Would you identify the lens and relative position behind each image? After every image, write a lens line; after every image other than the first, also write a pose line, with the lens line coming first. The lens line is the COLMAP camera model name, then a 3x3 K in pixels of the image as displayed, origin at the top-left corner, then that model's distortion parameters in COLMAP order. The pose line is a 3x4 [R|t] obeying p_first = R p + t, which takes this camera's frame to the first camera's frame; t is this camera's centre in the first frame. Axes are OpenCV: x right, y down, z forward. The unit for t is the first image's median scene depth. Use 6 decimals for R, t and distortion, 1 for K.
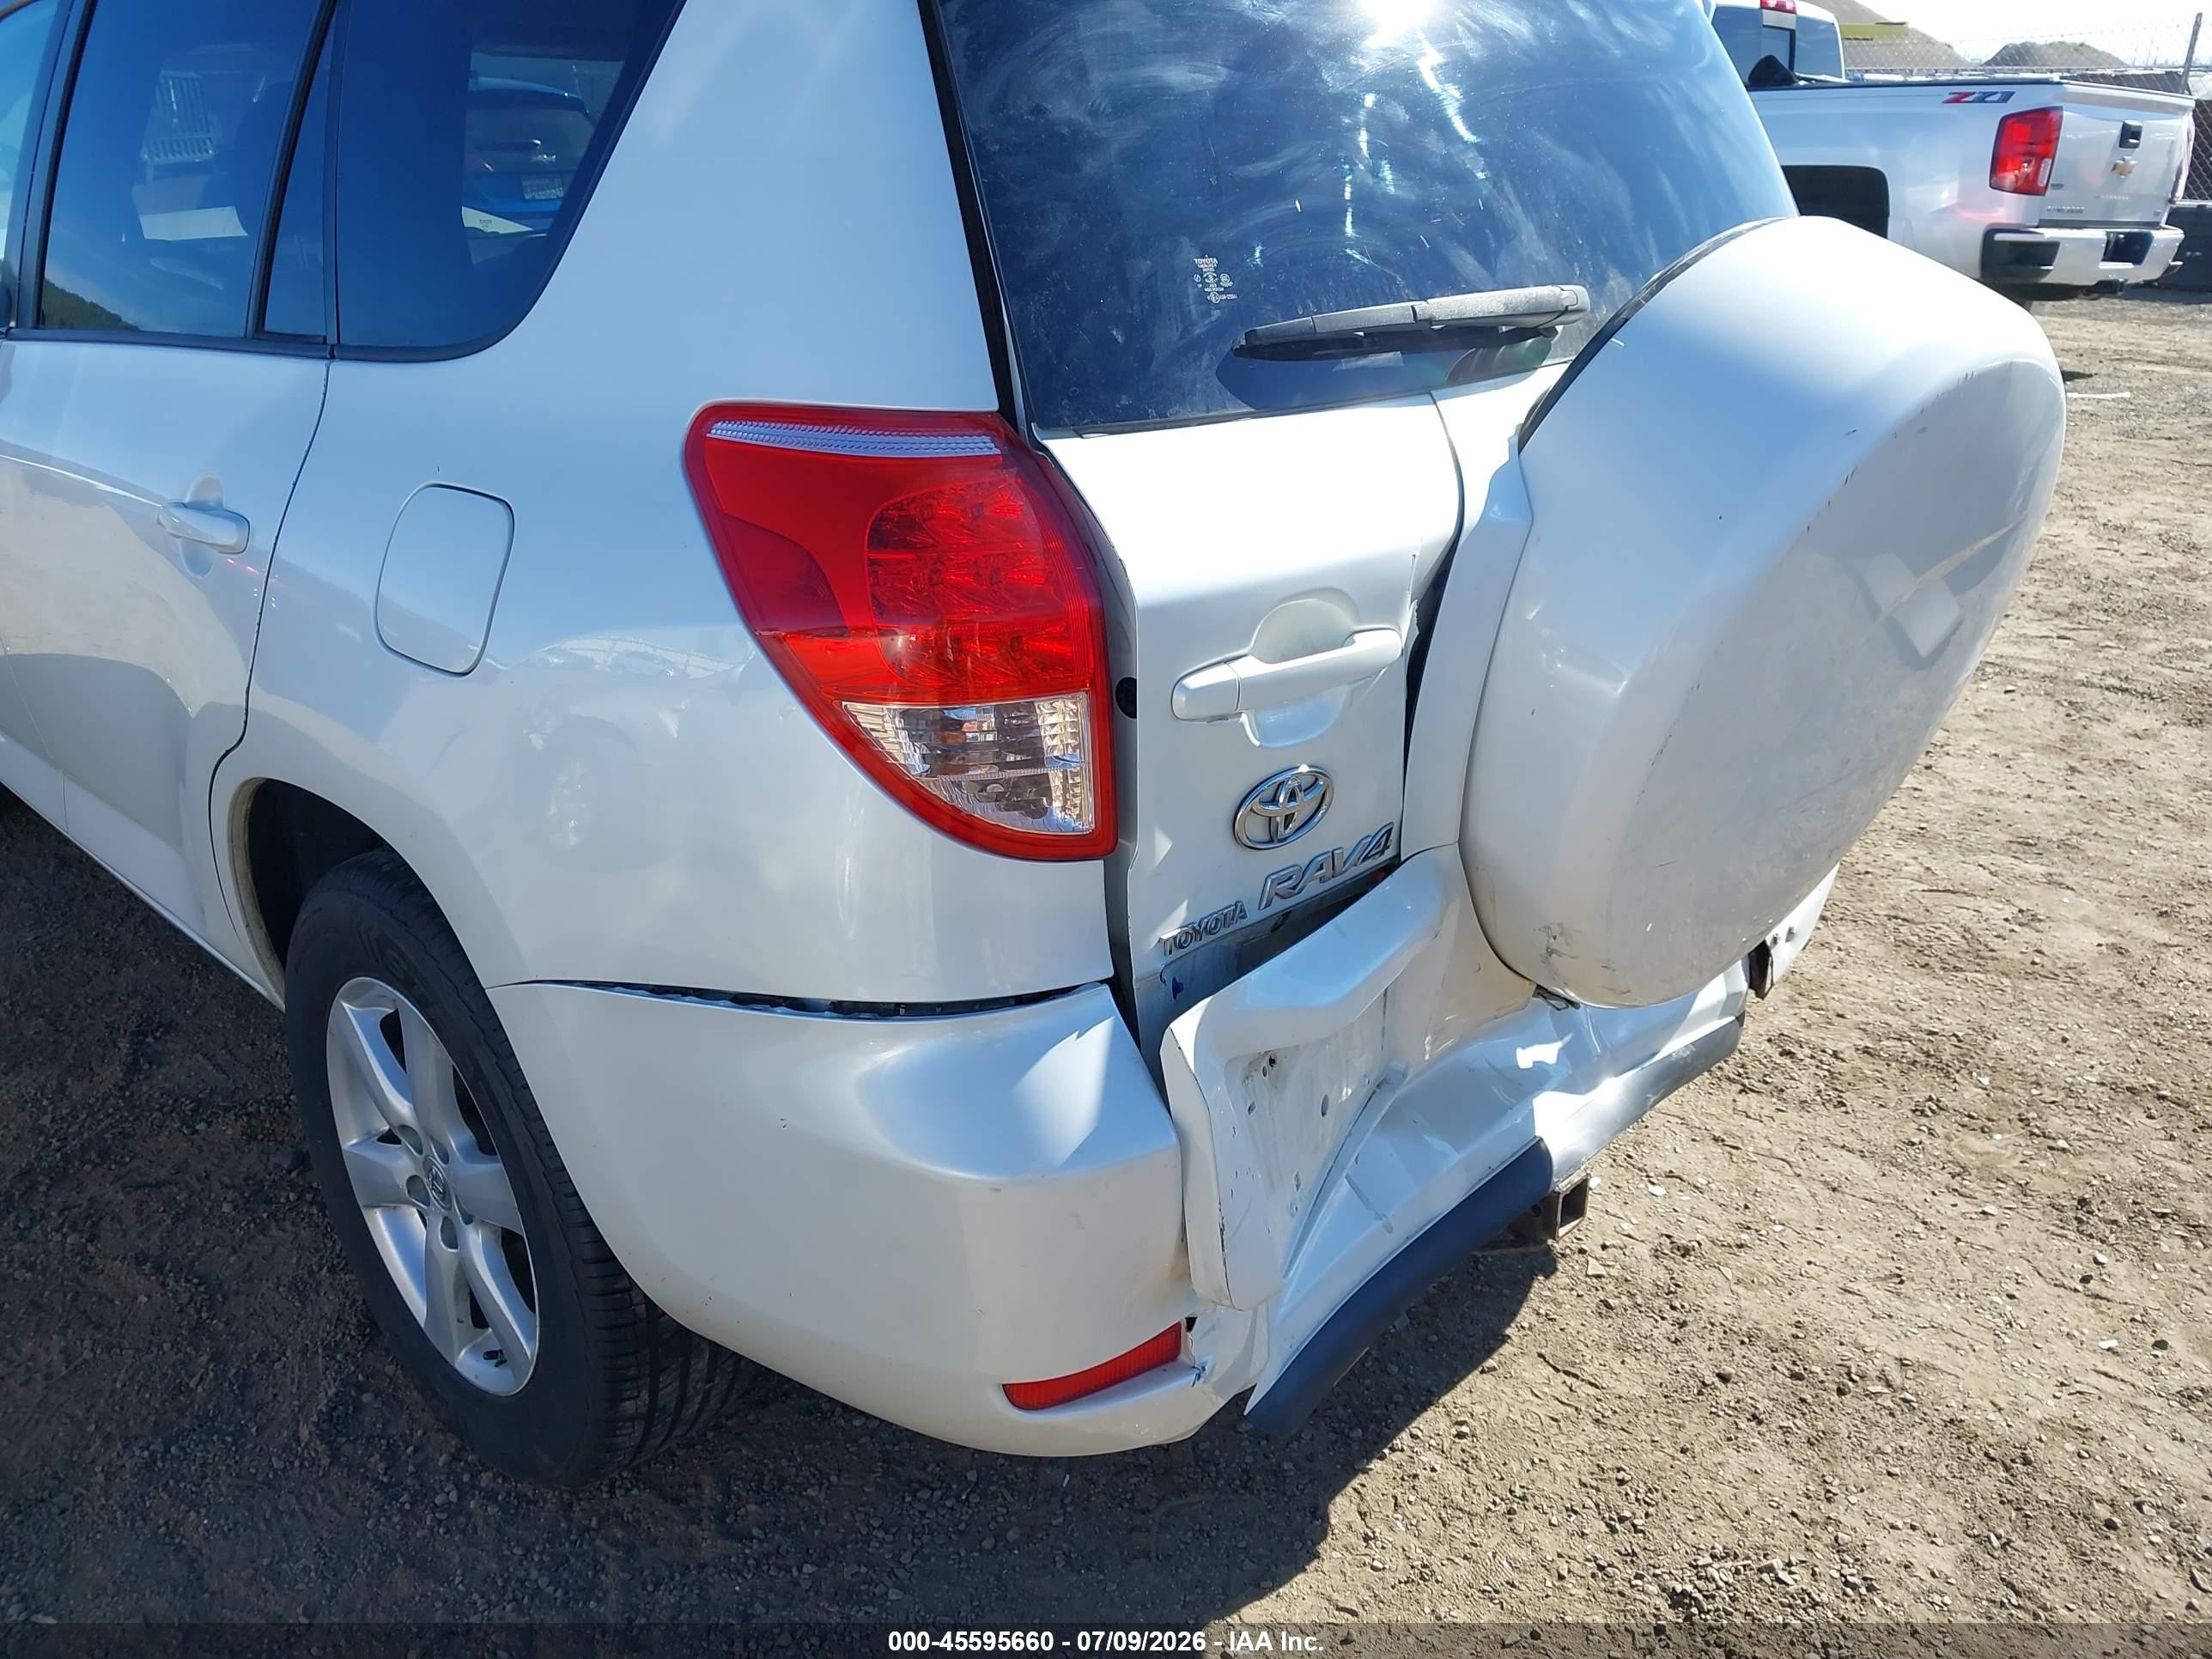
lens RADIAL K [[1756.4, 0, 1104.5], [0, 1756.4, 817.8], [0, 0, 1]] dist [-0.088068, 0.129160]
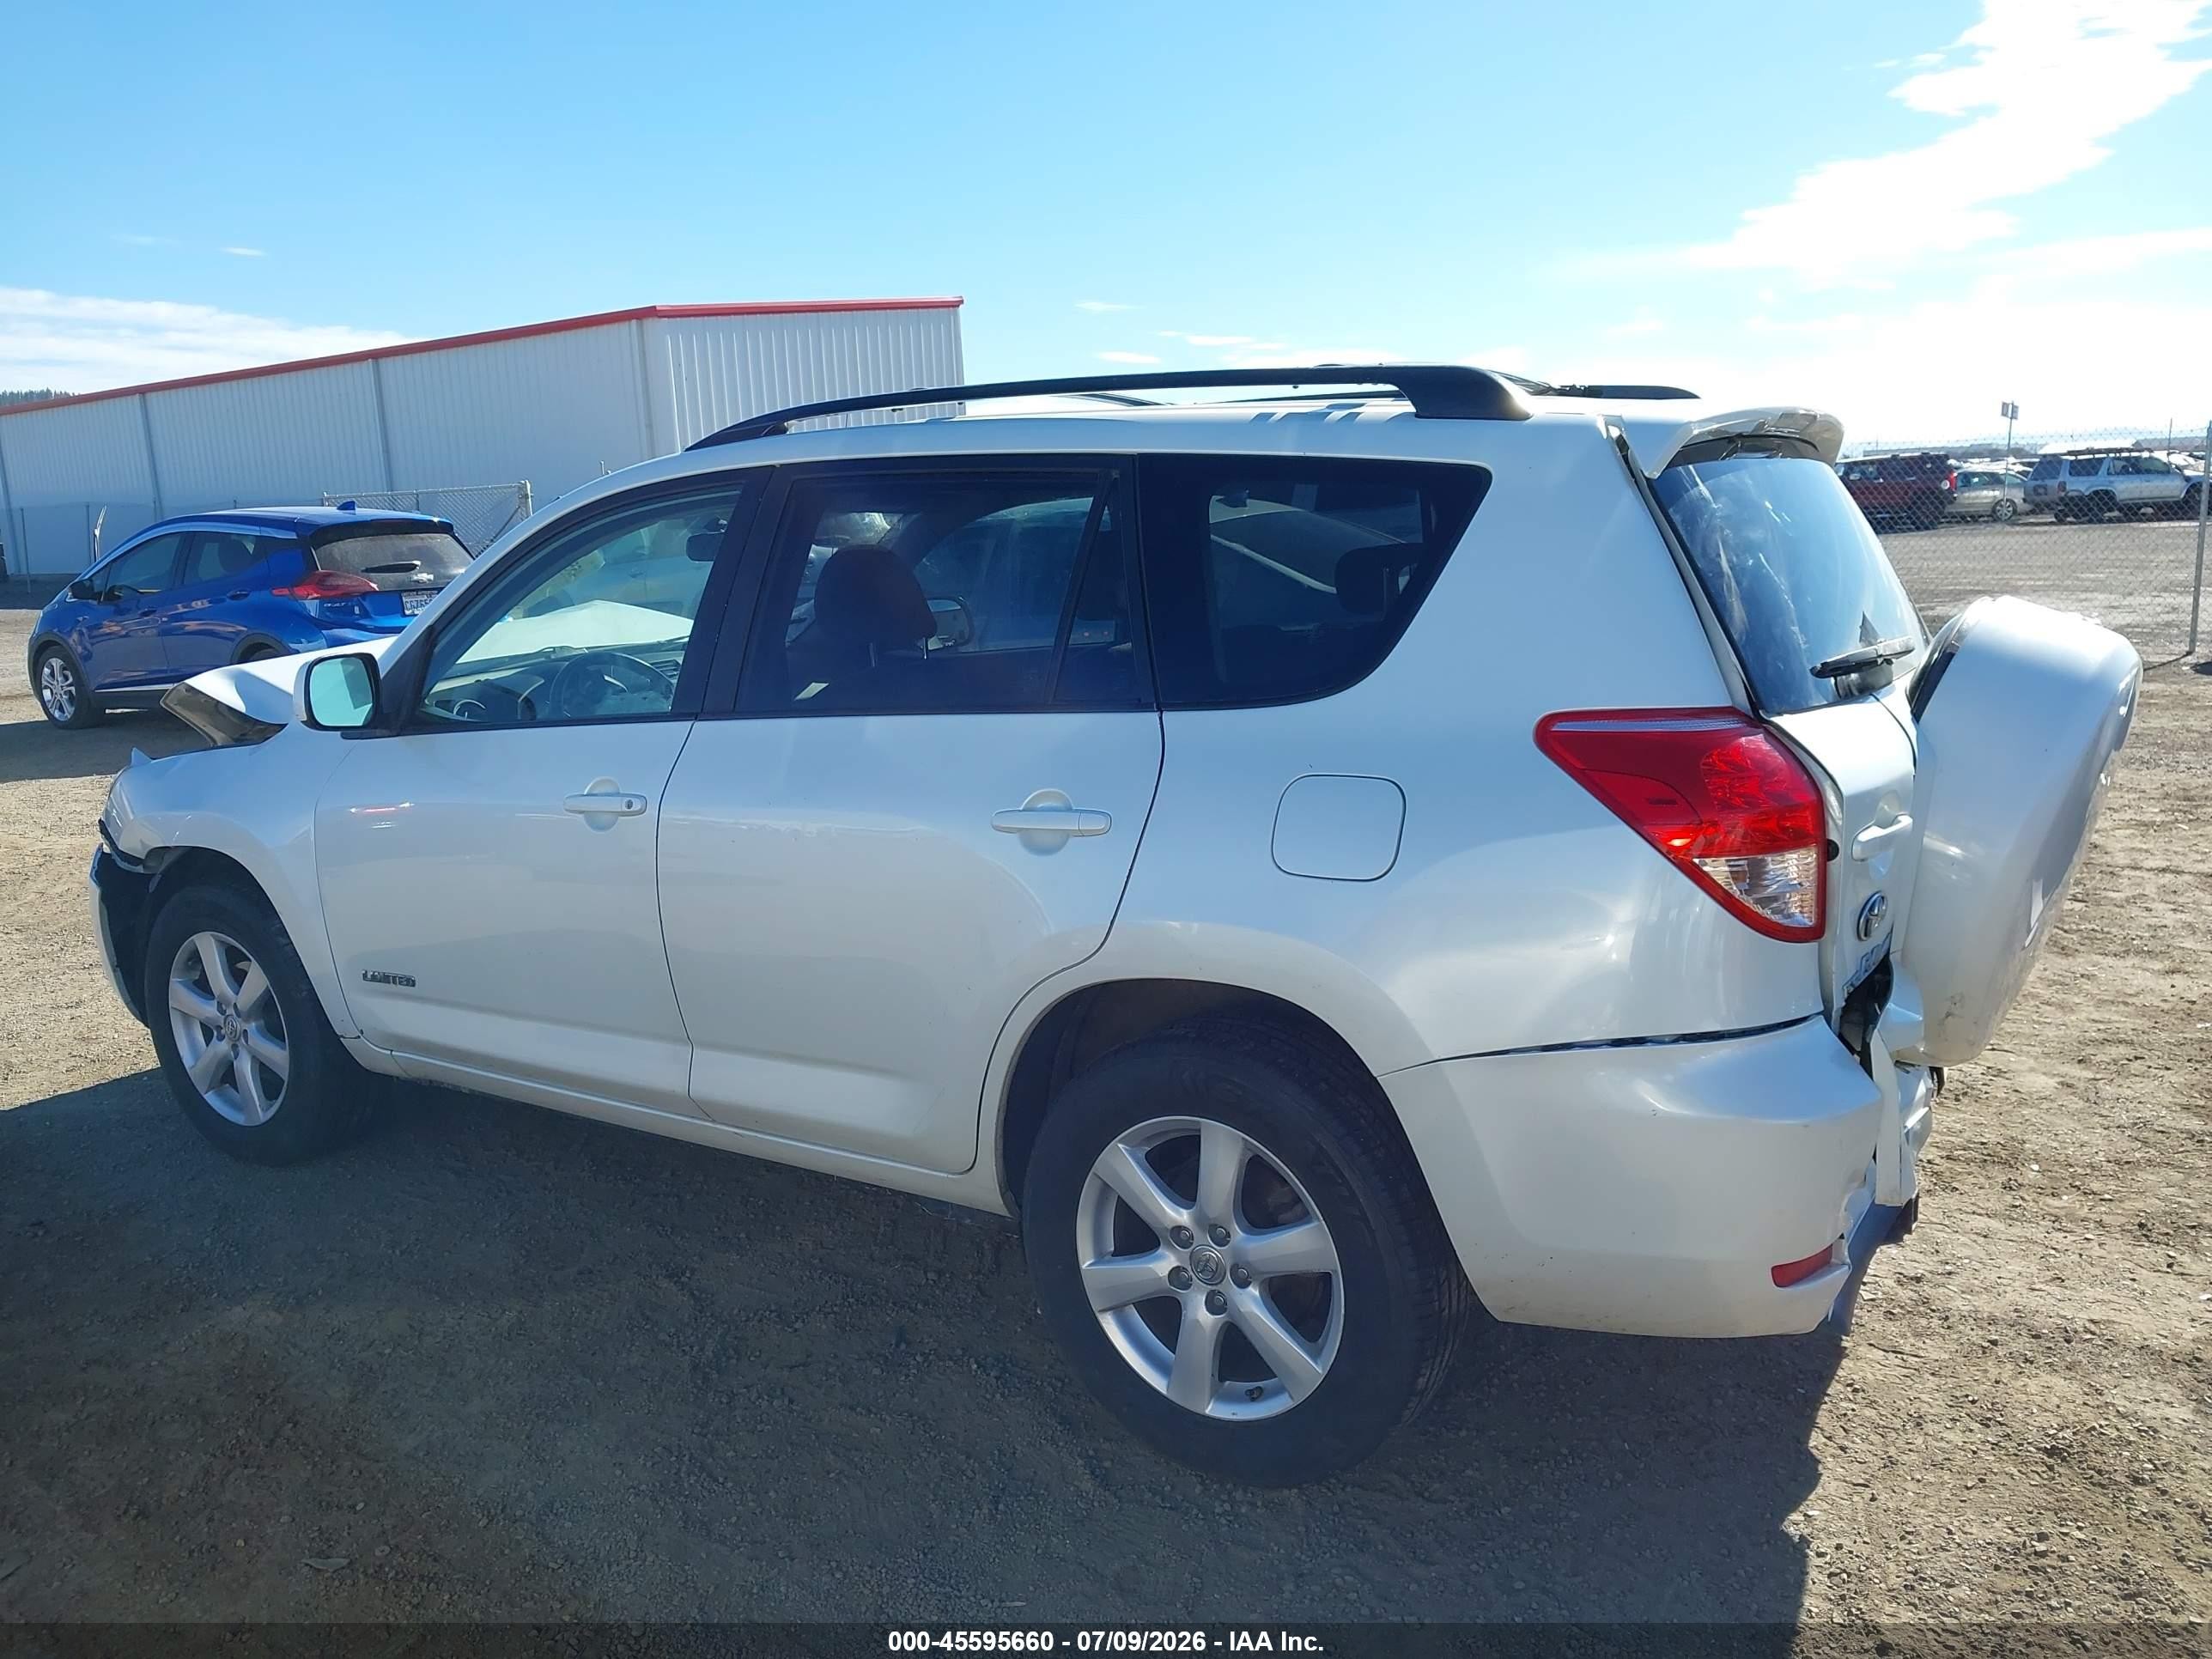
lens RADIAL K [[1715.7, 0, 1136.5], [0, 1715.7, 844.5], [0, 0, 1]] dist [0.036960, -0.056082]
pose [[0.978592, -0.056339, 0.197947, -0.594483], [0.094267, 0.977680, -0.187766, 0.111874], [-0.182950, 0.202406, 0.962061, -0.346816]]
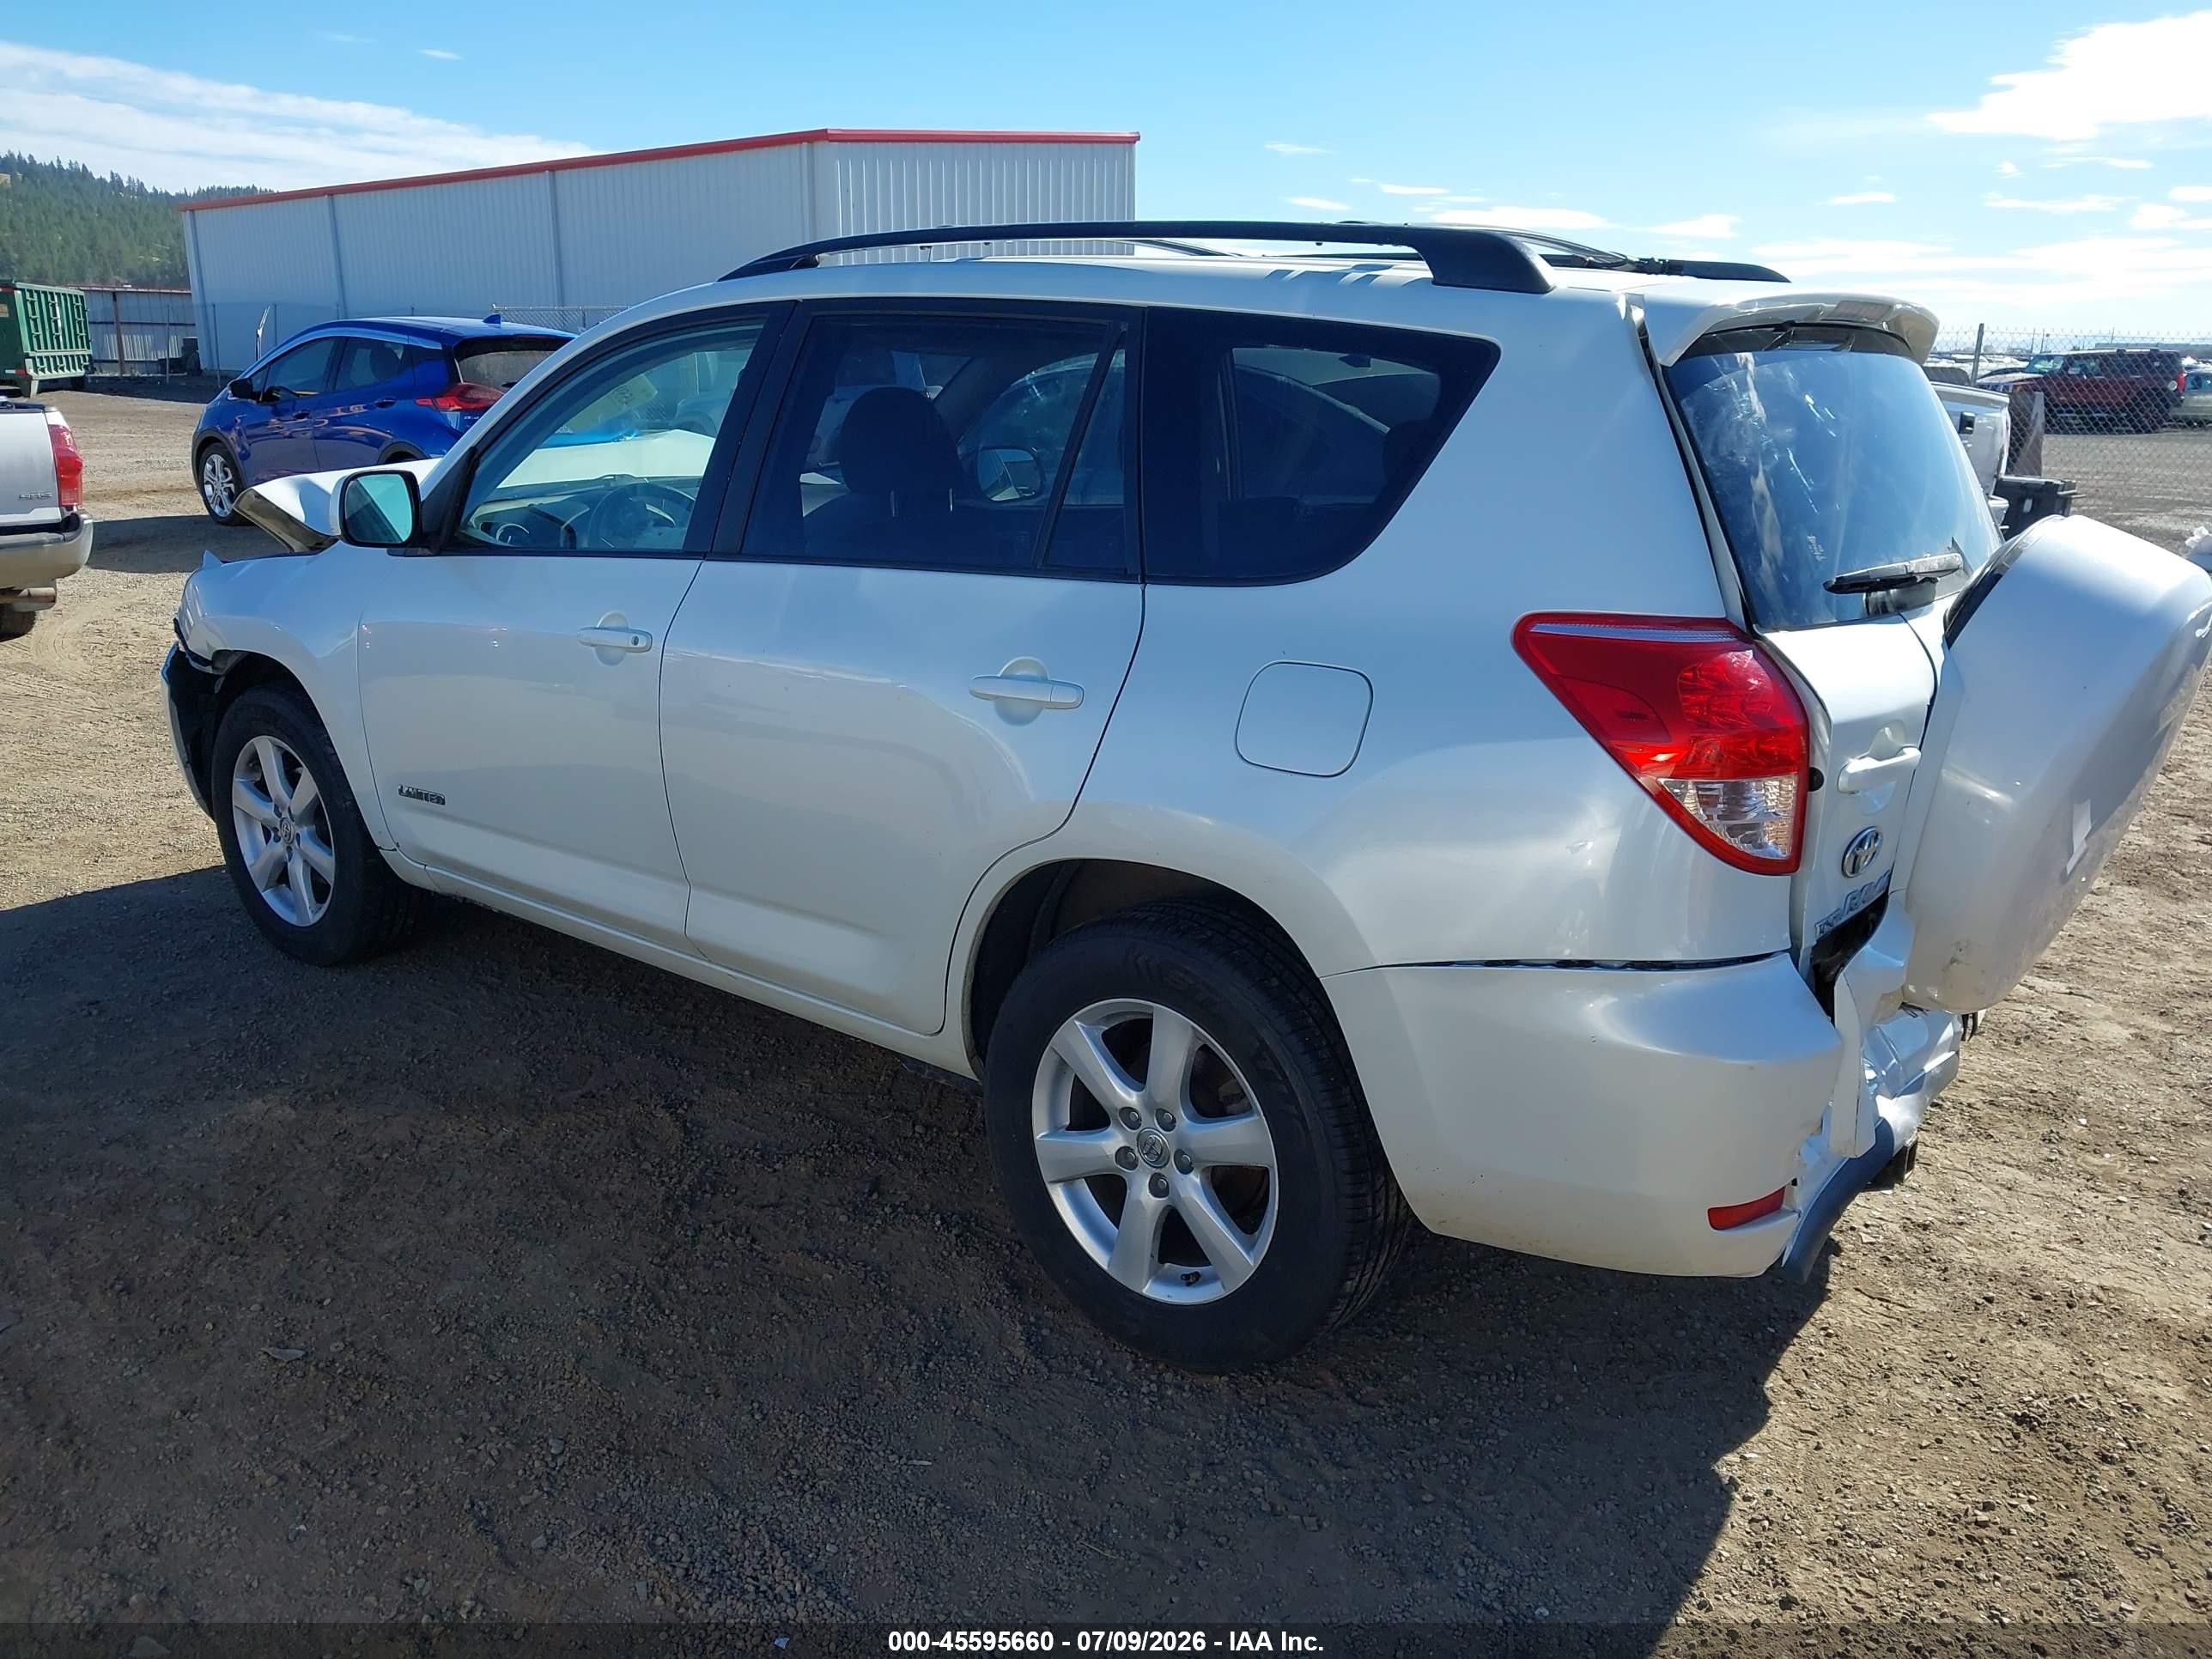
lens RADIAL K [[1715.7, 0, 1136.5], [0, 1715.7, 844.5], [0, 0, 1]] dist [0.036960, -0.056082]
pose [[0.993485, 0.003798, 0.113897, -0.473137], [0.008956, 0.993751, -0.111263, 0.100850], [-0.113608, 0.111559, 0.987243, -0.335633]]
